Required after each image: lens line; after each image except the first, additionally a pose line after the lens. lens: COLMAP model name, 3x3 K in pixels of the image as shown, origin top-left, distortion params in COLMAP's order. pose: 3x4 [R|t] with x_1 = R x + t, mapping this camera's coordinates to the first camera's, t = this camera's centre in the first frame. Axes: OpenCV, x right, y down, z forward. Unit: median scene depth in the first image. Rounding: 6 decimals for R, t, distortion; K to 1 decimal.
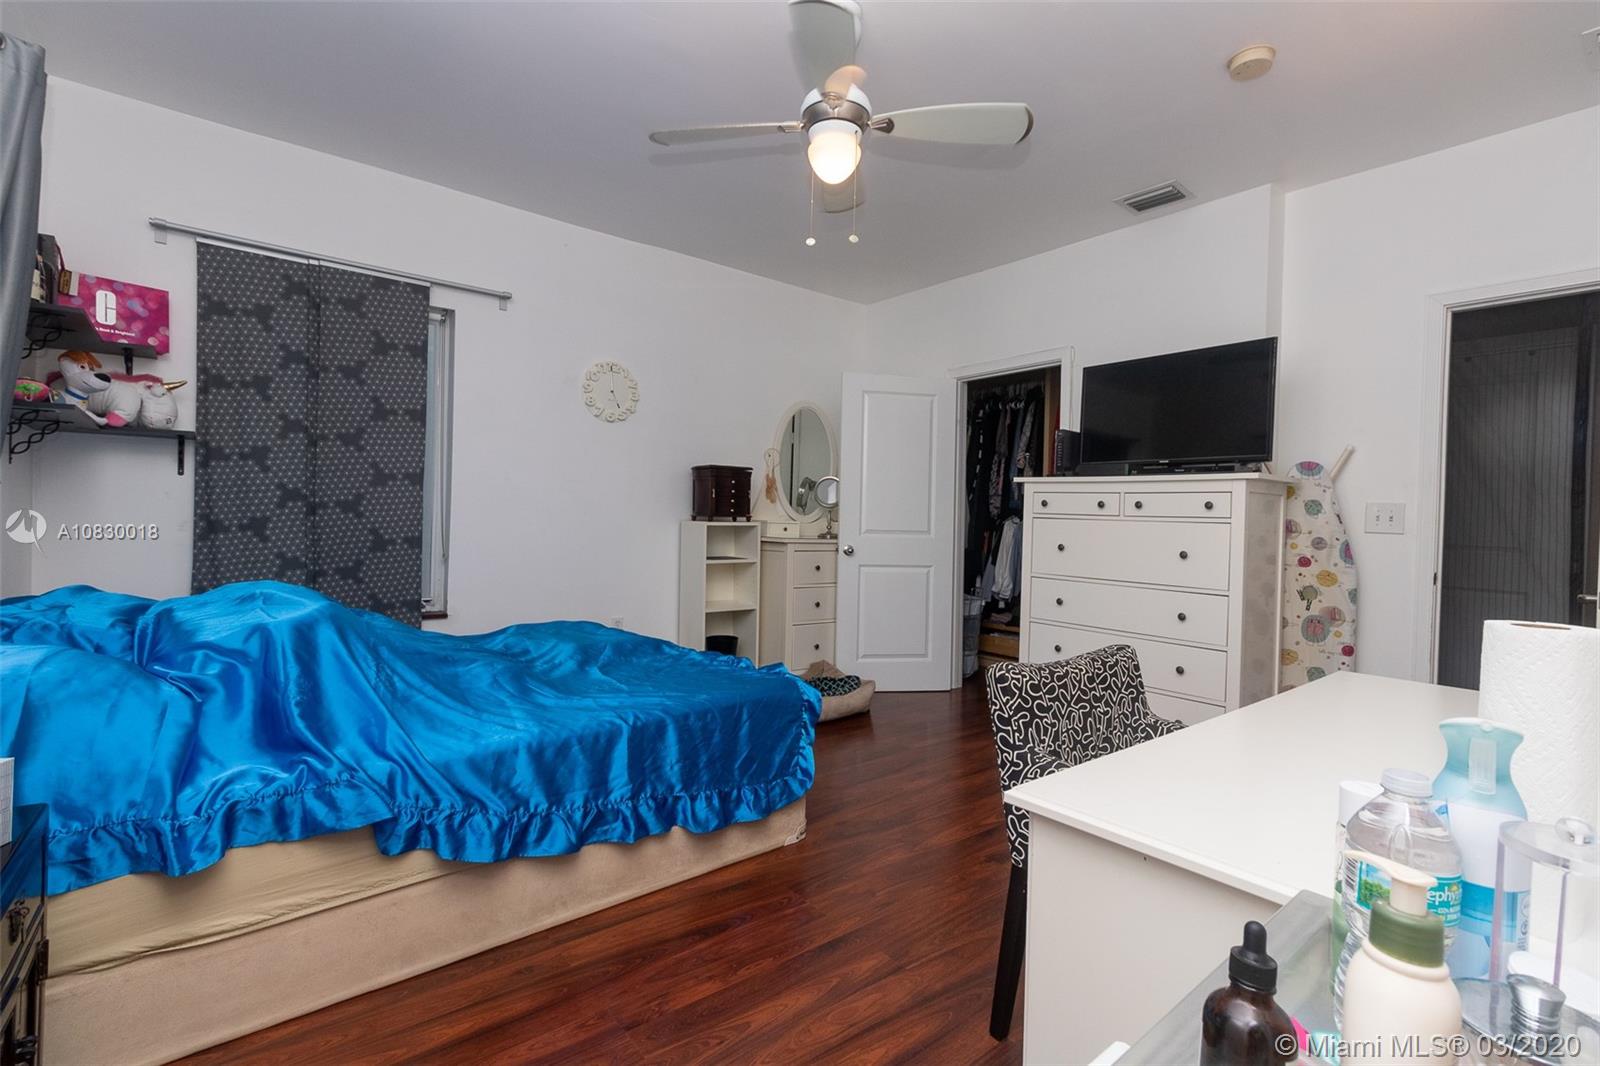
lens RADIAL K [[735.4, 0, 794.3], [0, 735.4, 523.2], [0, 0, 1]] dist [0.003922, 0.000288]
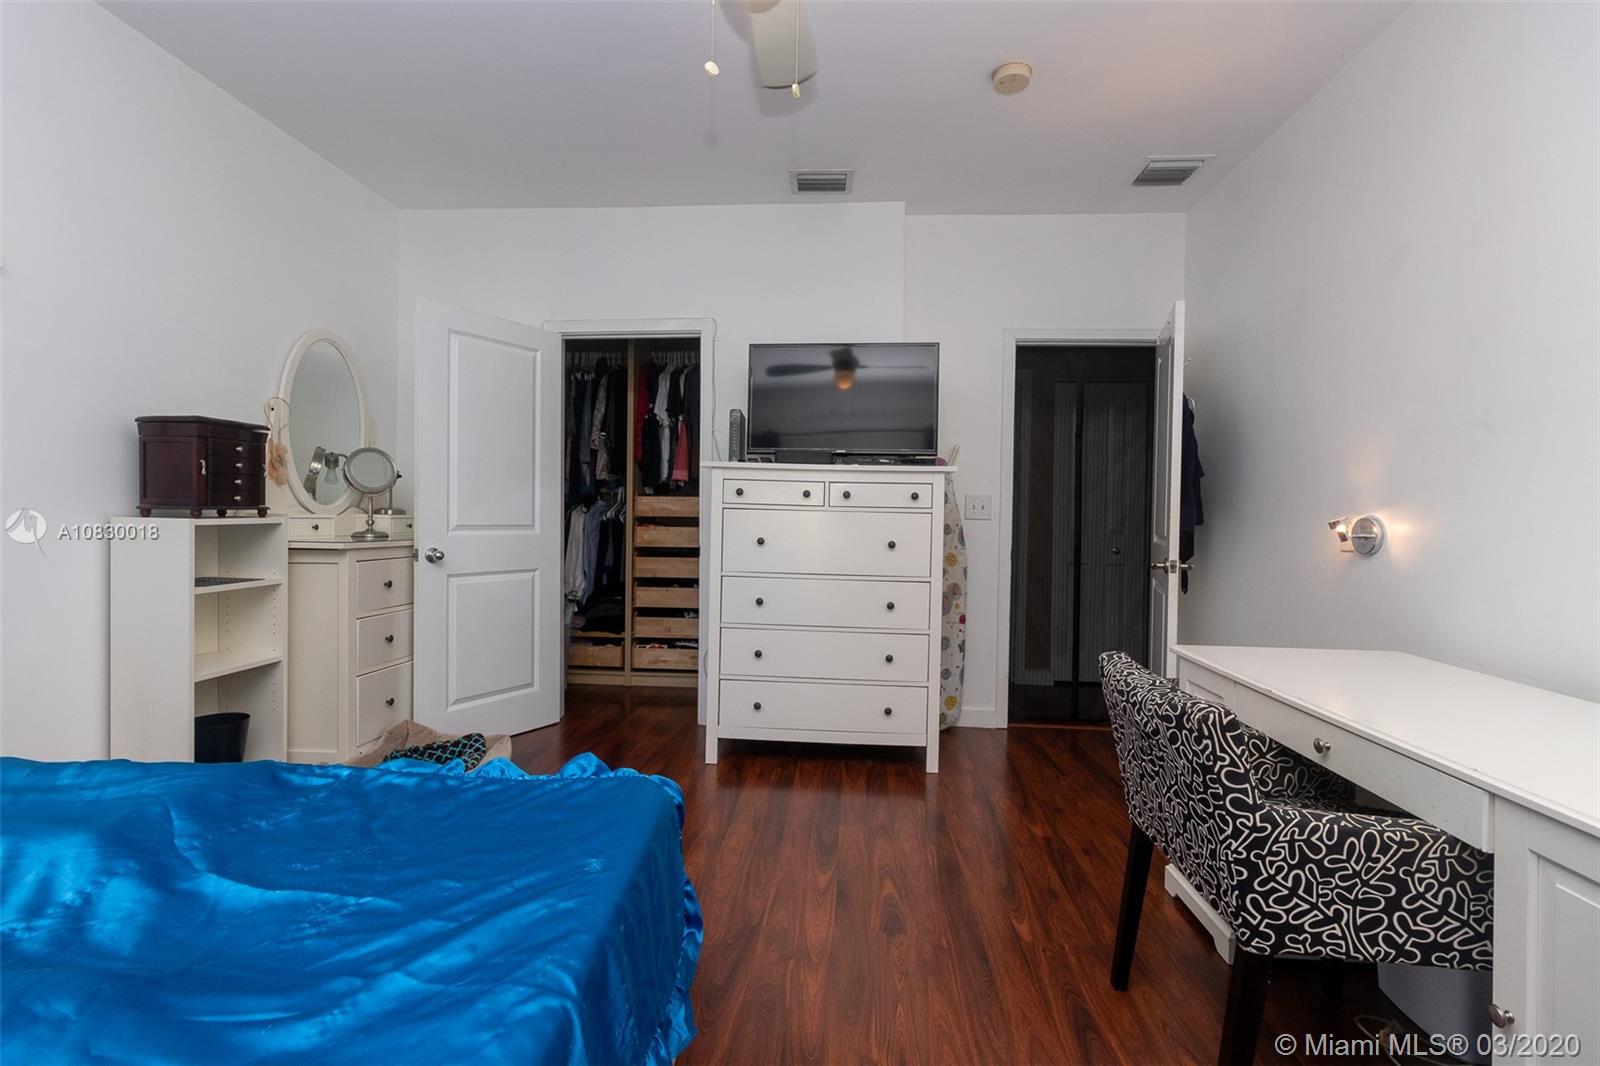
lens RADIAL K [[735.4, 0, 794.3], [0, 735.4, 523.2], [0, 0, 1]] dist [0.003922, 0.000288]
pose [[0.680471, -0.022964, 0.732415, -0.215397], [0.007006, 0.999667, 0.024835, -0.009060], [-0.732741, -0.011769, 0.680406, 0.290214]]
